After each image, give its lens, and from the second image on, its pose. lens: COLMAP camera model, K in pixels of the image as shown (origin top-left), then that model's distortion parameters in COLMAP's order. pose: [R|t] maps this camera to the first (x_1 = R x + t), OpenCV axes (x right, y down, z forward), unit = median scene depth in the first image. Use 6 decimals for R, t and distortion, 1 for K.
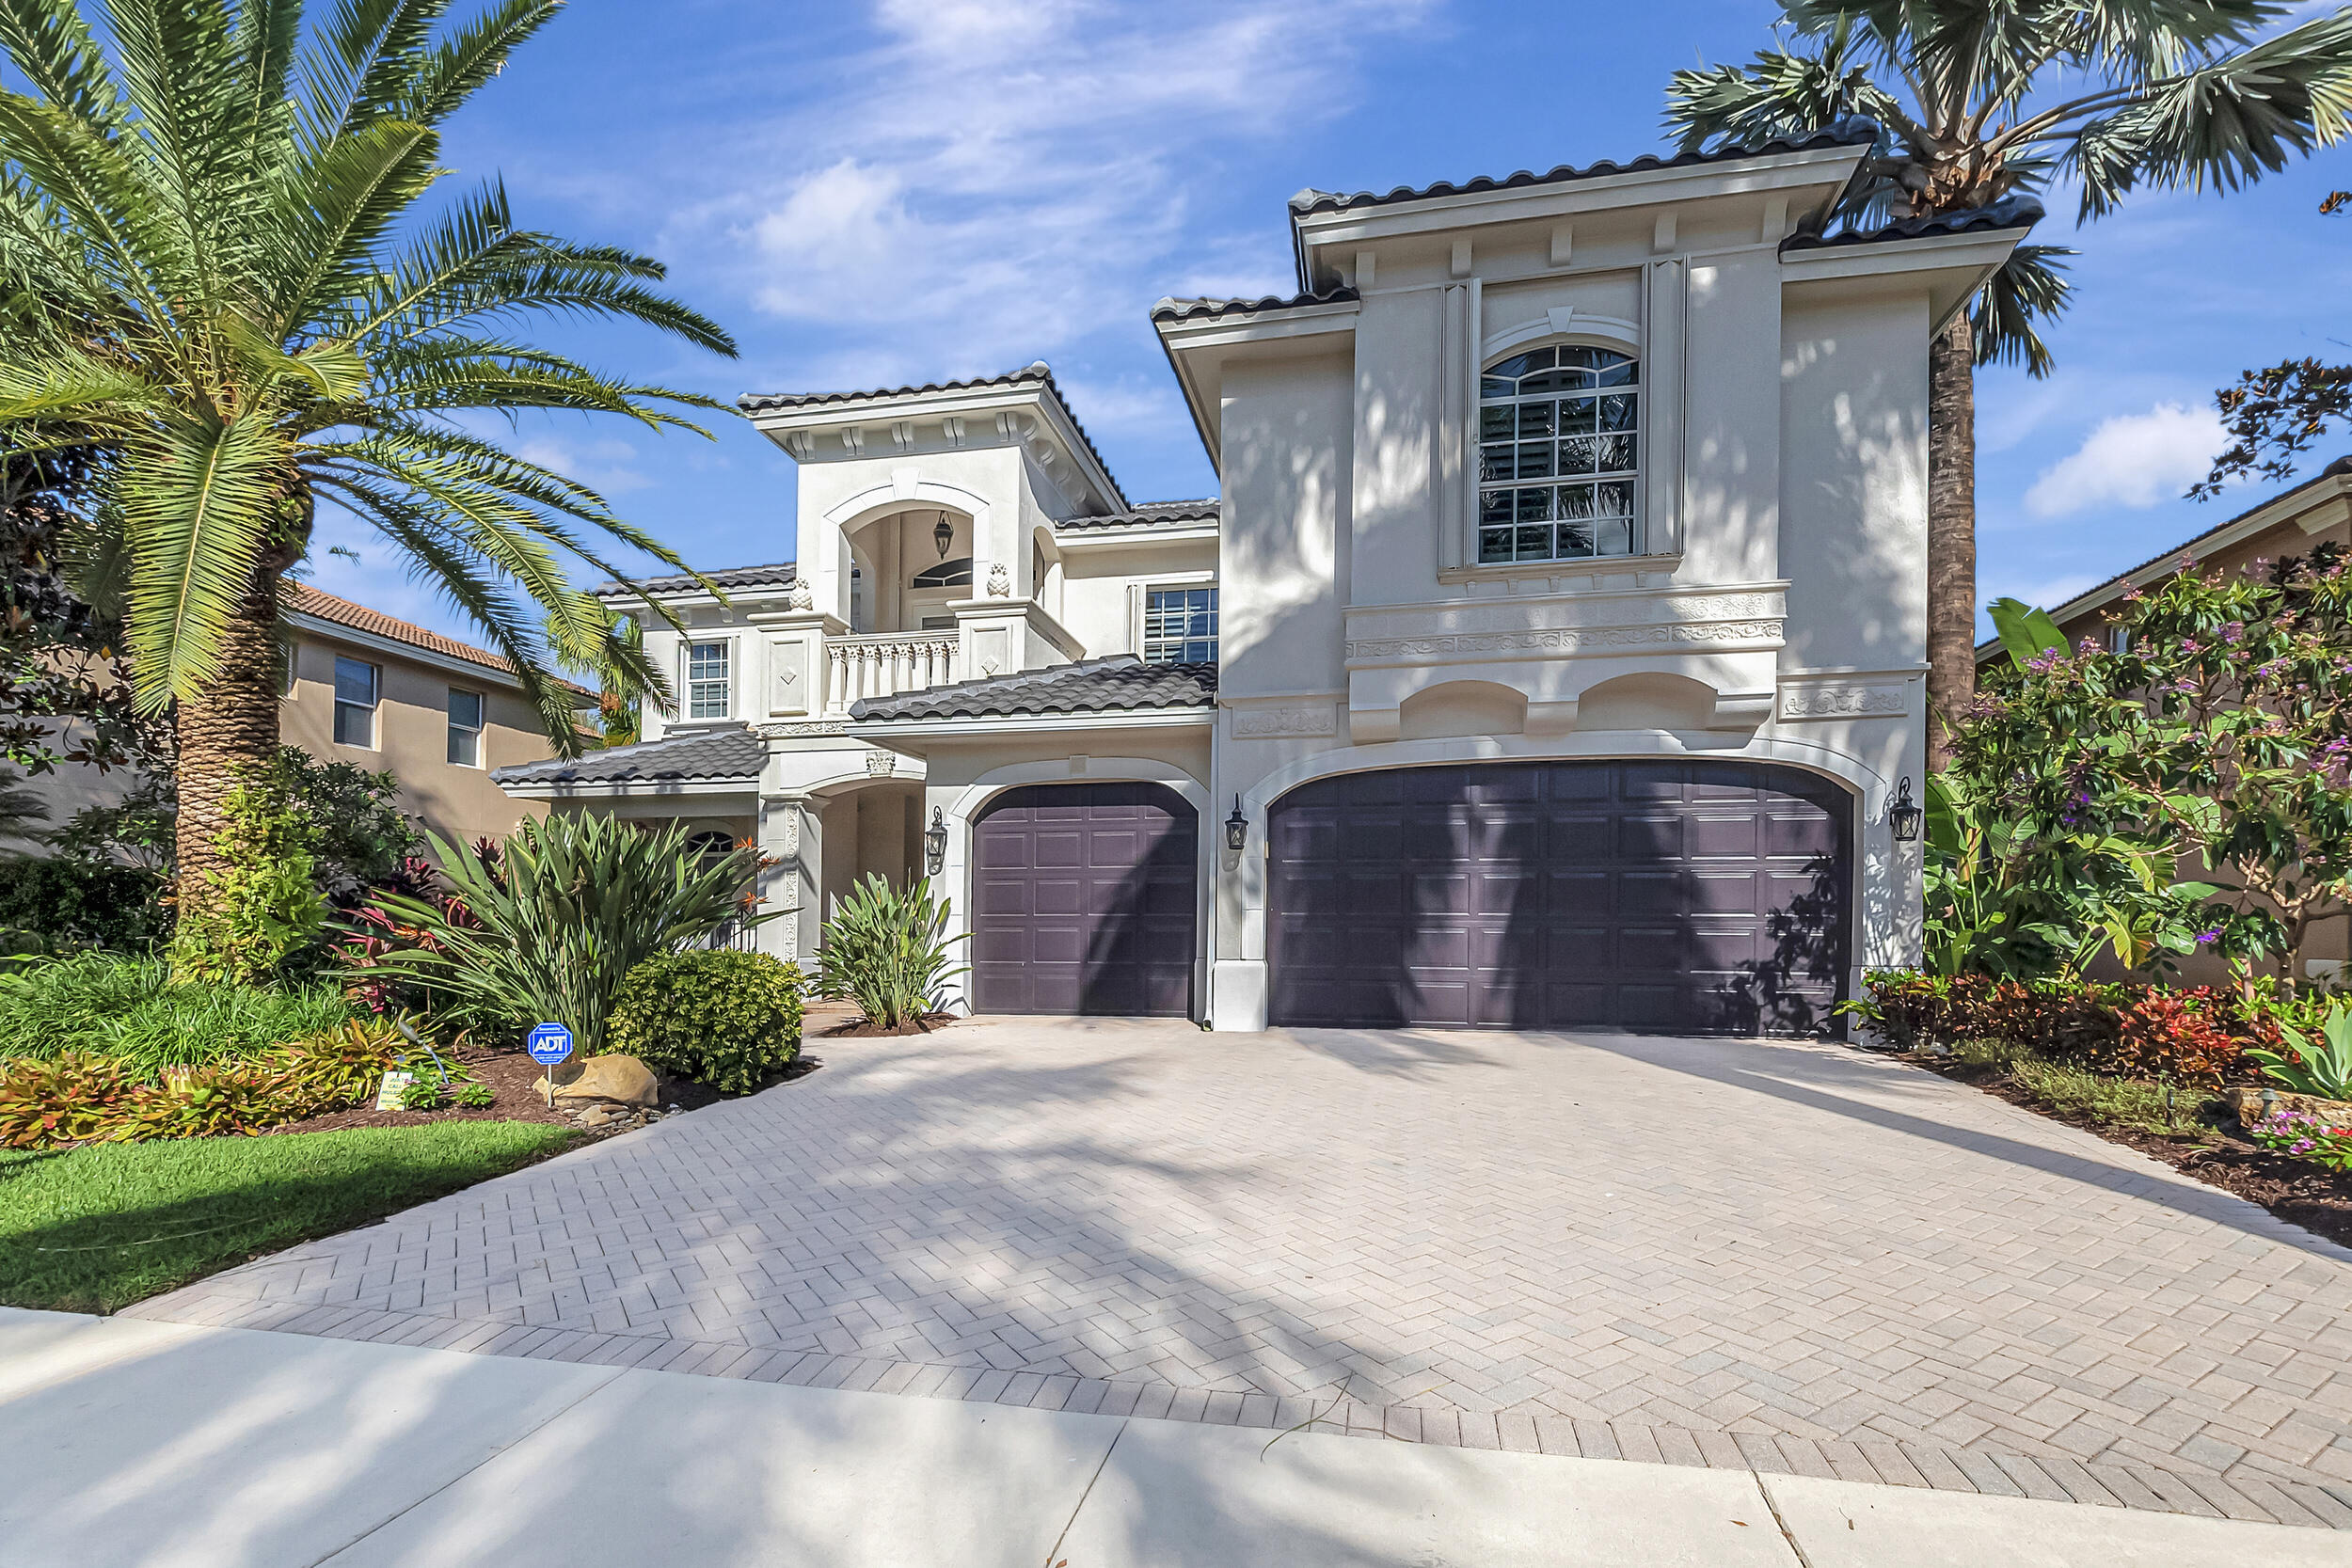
lens RADIAL K [[1062.9, 0, 1166.1], [0, 1062.9, 937.9], [0, 0, 1]] dist [0.000378, -0.000003]
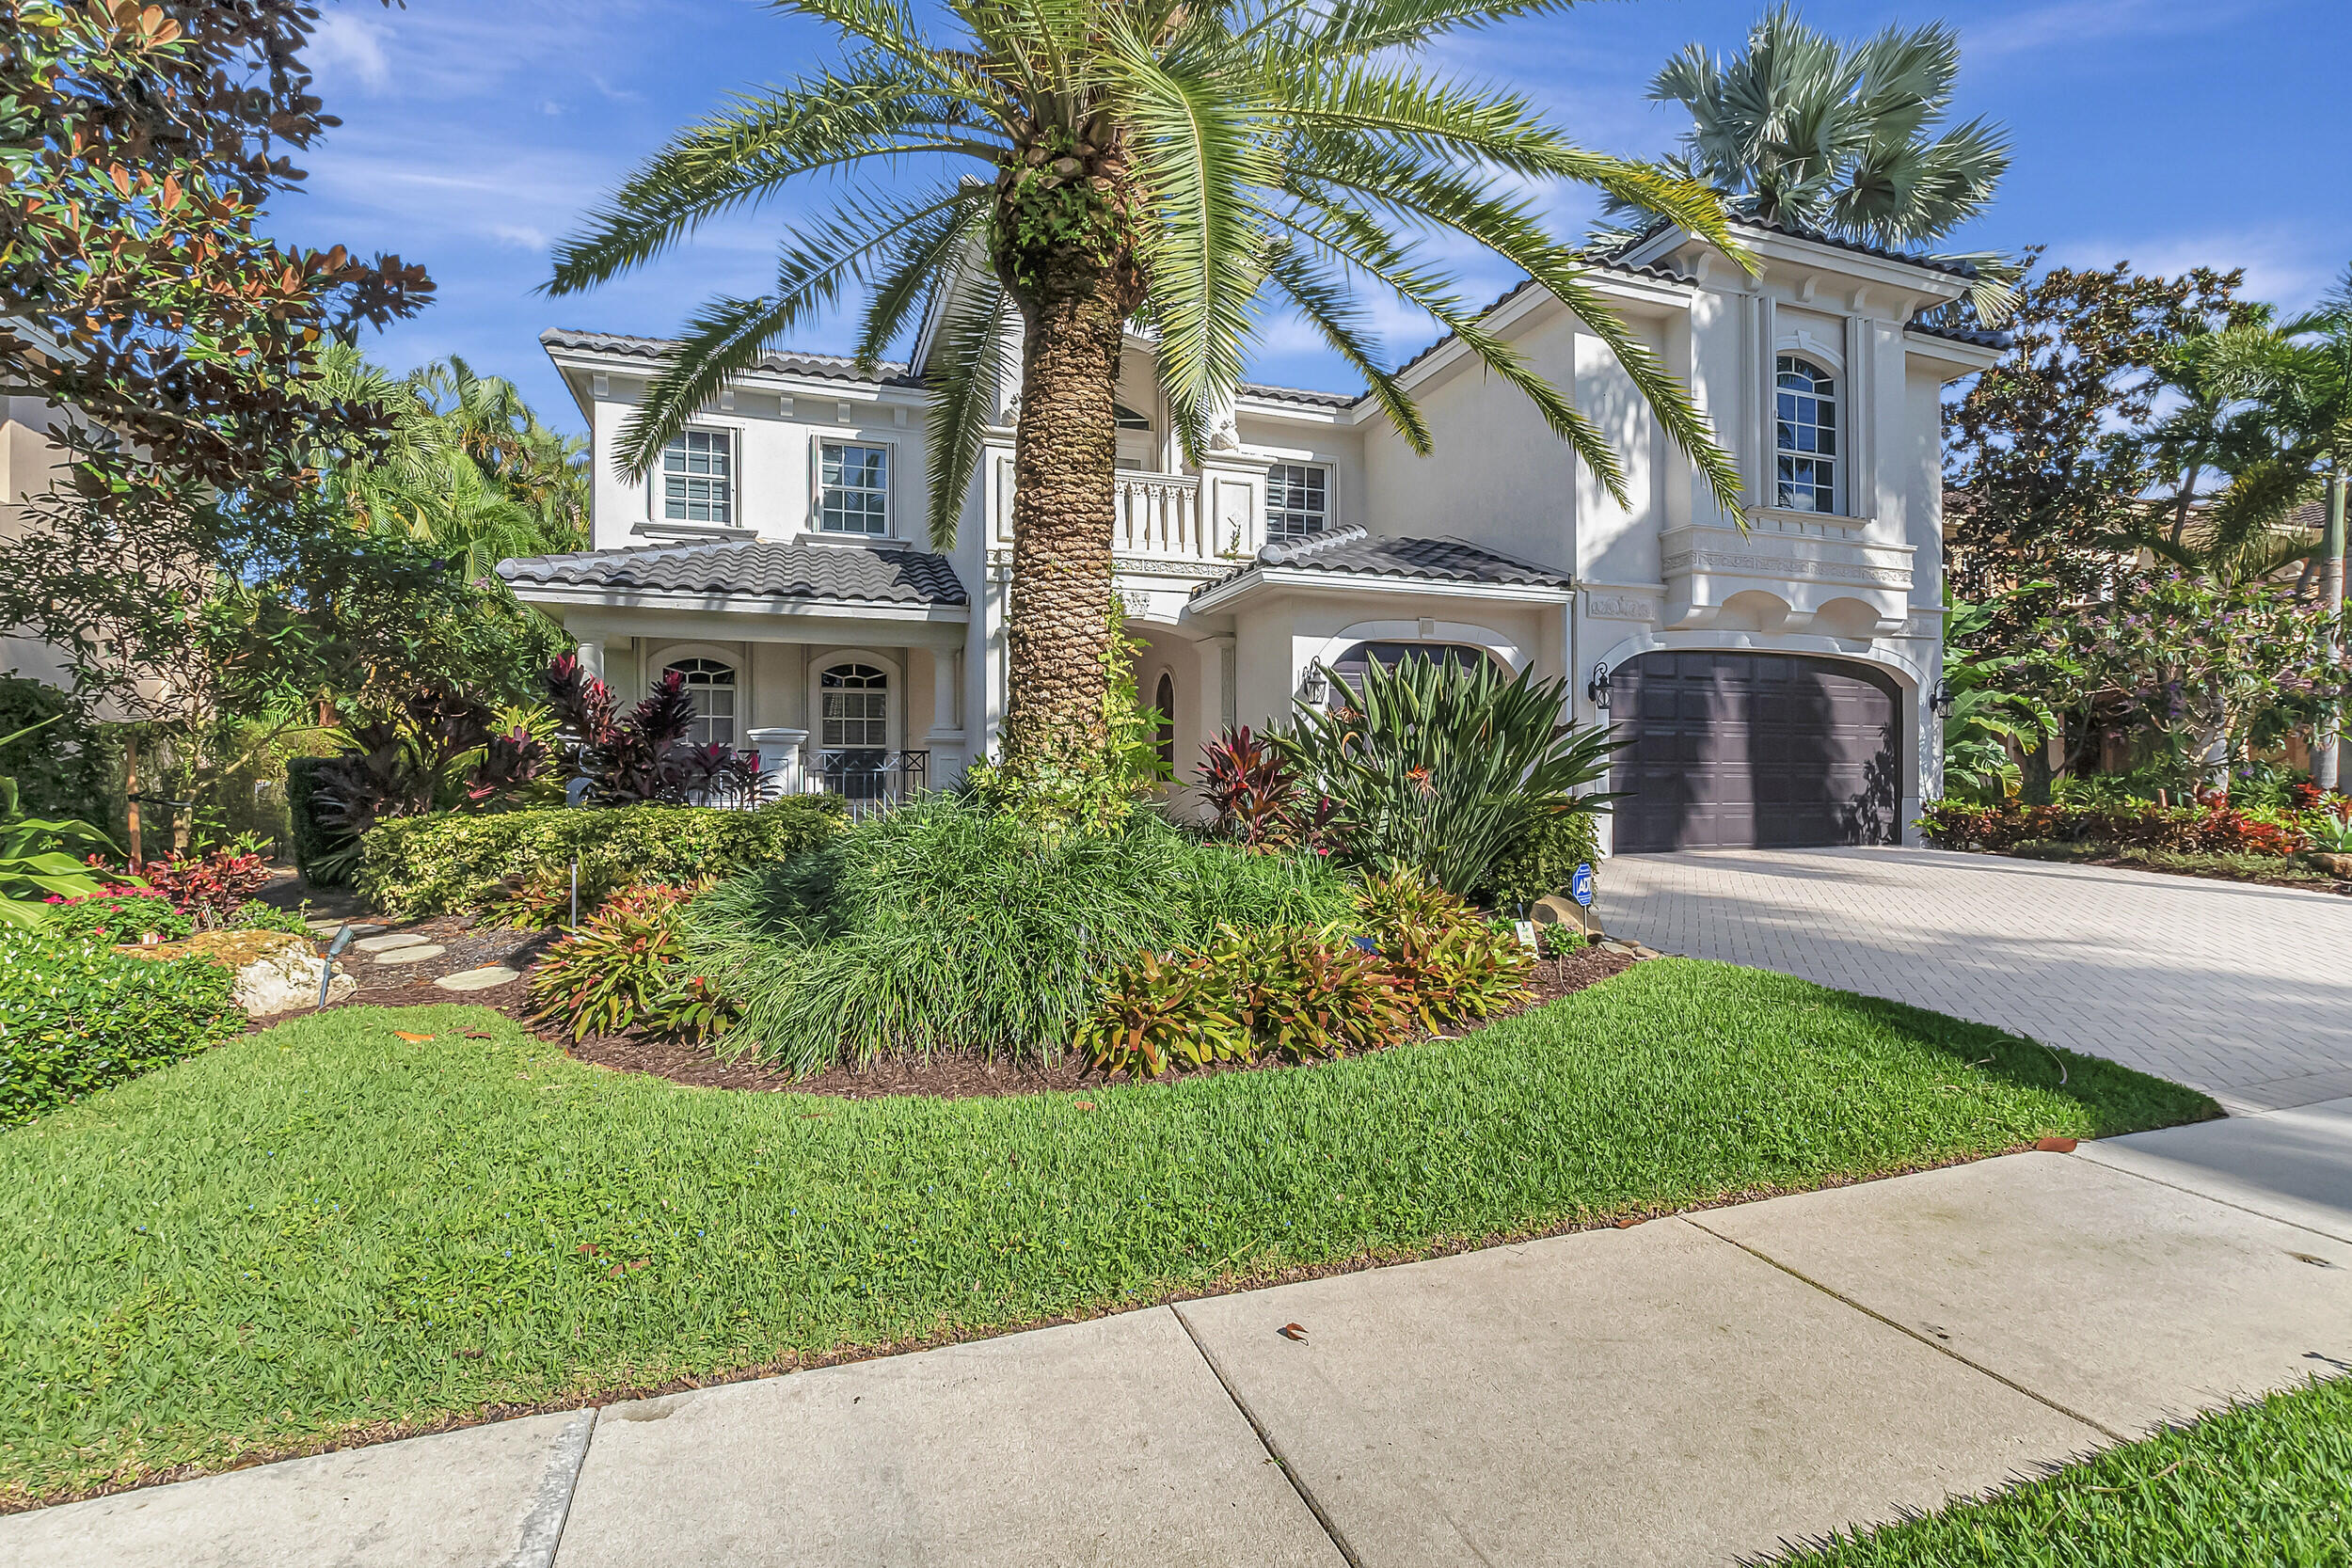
lens RADIAL K [[1011.4, 0, 1163.6], [0, 1011.4, 796.2], [0, 0, 1]] dist [-0.000778, 0.000664]
pose [[0.859723, -0.011029, 0.510642, -0.988831], [0.006998, 0.999927, 0.009815, 0.002823], [-0.510713, -0.004865, 0.859737, 0.264093]]
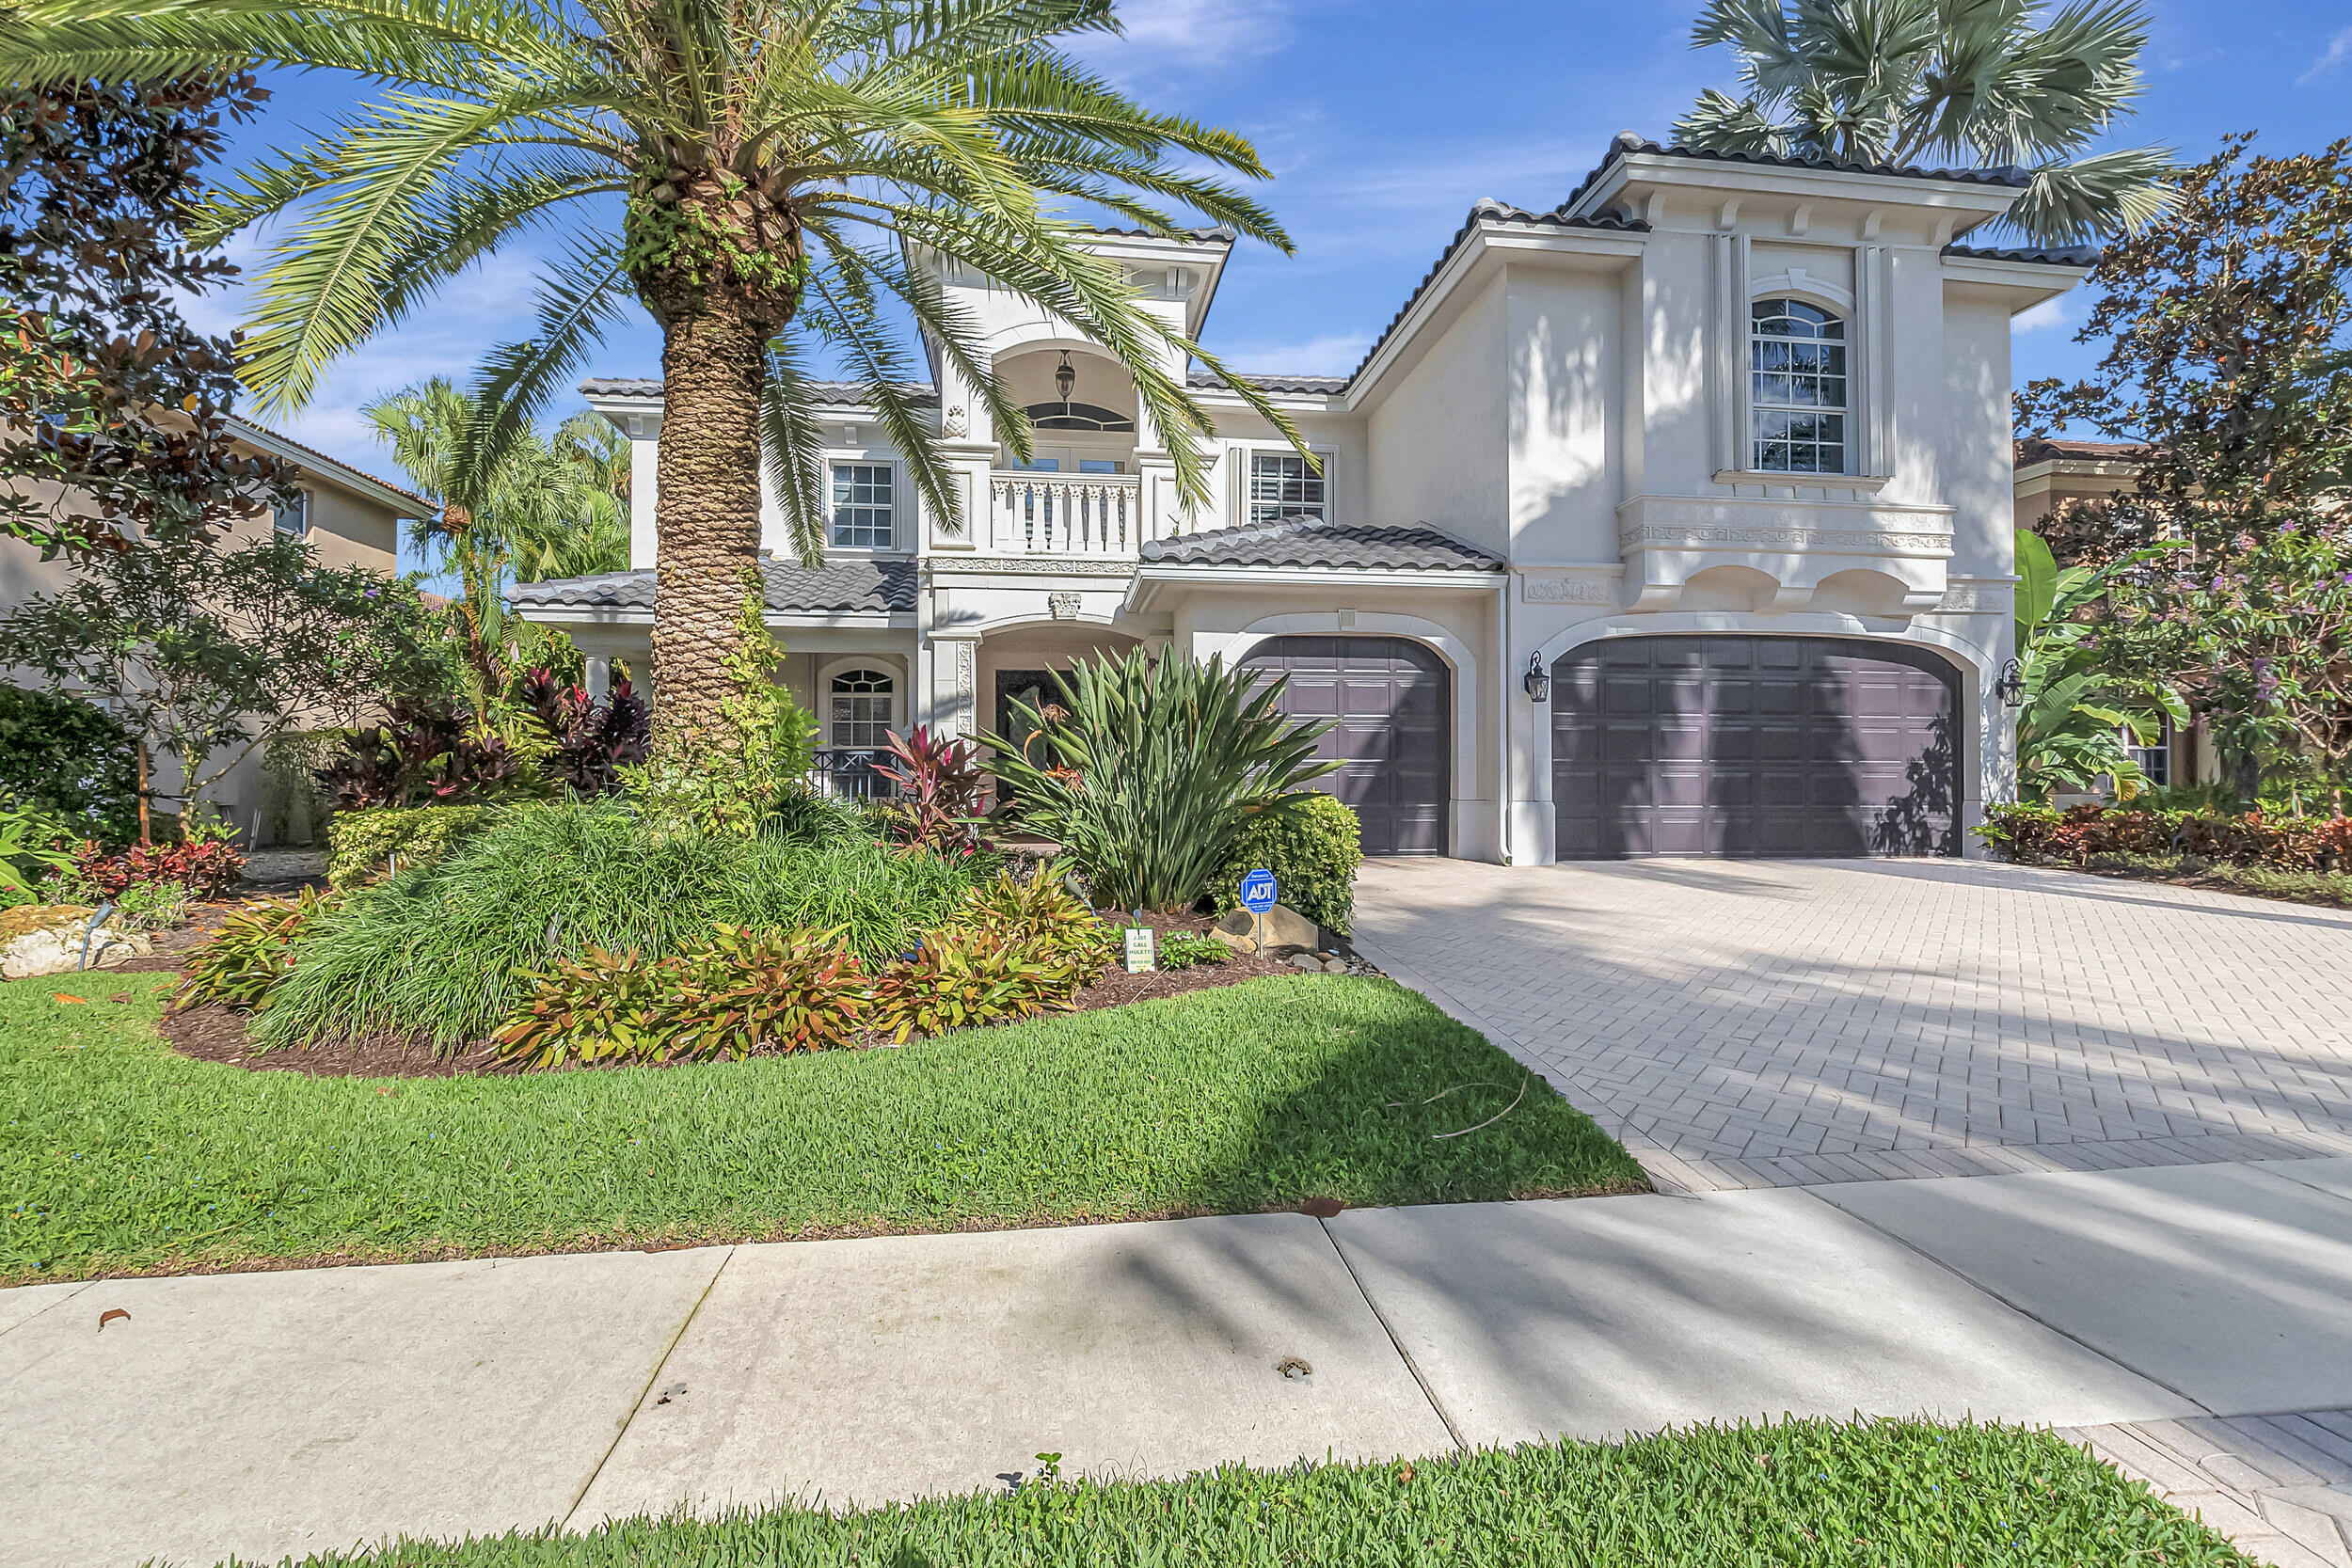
lens RADIAL K [[1006.6, 0, 1176.0], [0, 1006.6, 784.0], [0, 0, 1]] dist [-0.001599, -0.000201]
pose [[0.944675, -0.003821, 0.327987, -0.656392], [0.005214, 0.999981, -0.003369, 0.004997], [-0.327968, 0.004893, 0.944676, 0.129035]]
